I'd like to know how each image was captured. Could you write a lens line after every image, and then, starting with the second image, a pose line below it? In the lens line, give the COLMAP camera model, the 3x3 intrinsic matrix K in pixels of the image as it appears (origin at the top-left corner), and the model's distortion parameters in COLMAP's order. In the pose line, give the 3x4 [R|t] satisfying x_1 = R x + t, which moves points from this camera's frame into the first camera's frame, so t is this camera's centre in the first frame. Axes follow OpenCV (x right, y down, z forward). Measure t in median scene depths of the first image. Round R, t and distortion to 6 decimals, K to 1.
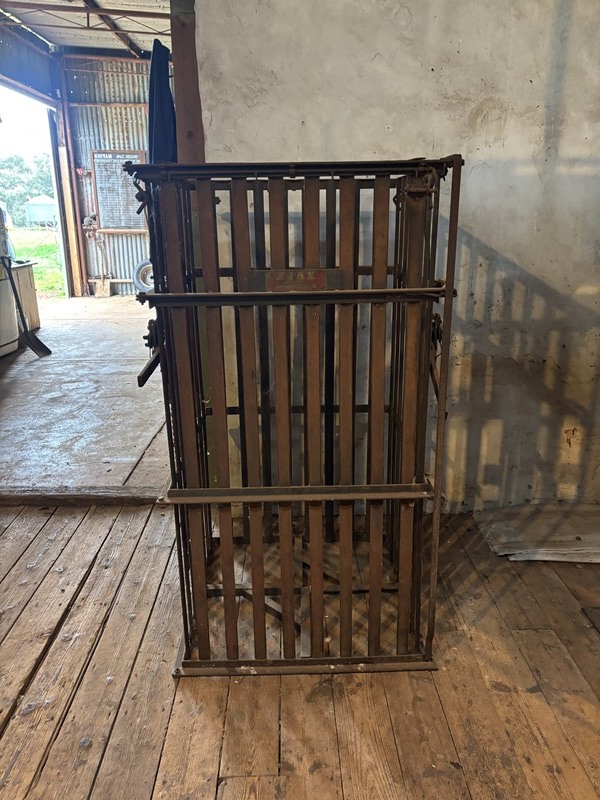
lens RADIAL K [[605.0, 0, 304.2], [0, 605.0, 395.8], [0, 0, 1]] dist [0.041614, -0.019936]
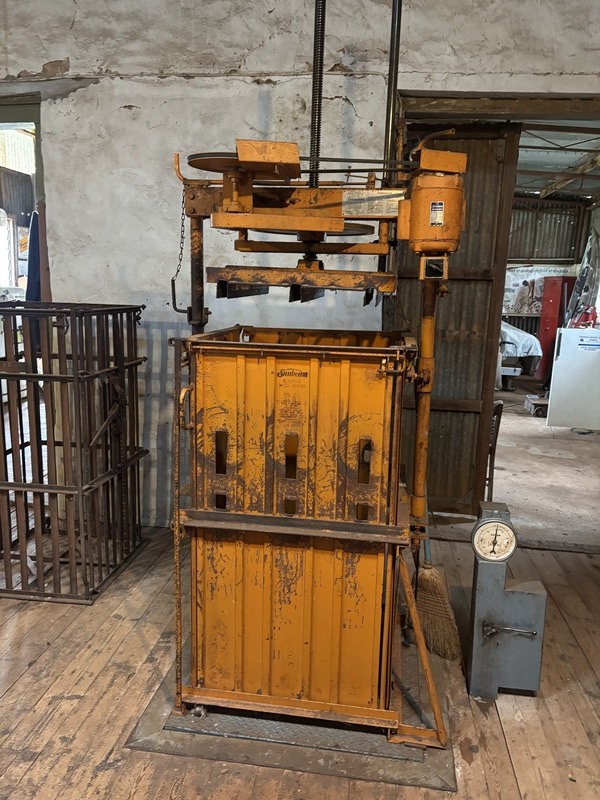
lens RADIAL K [[605.0, 0, 298.7], [0, 605.0, 397.4], [0, 0, 1]] dist [0.041614, -0.019936]
pose [[0.985505, 0.064853, -0.156759, 0.783000], [-0.083912, 0.989439, -0.118191, 0.040633], [0.147438, 0.129632, 0.980539, -0.455782]]
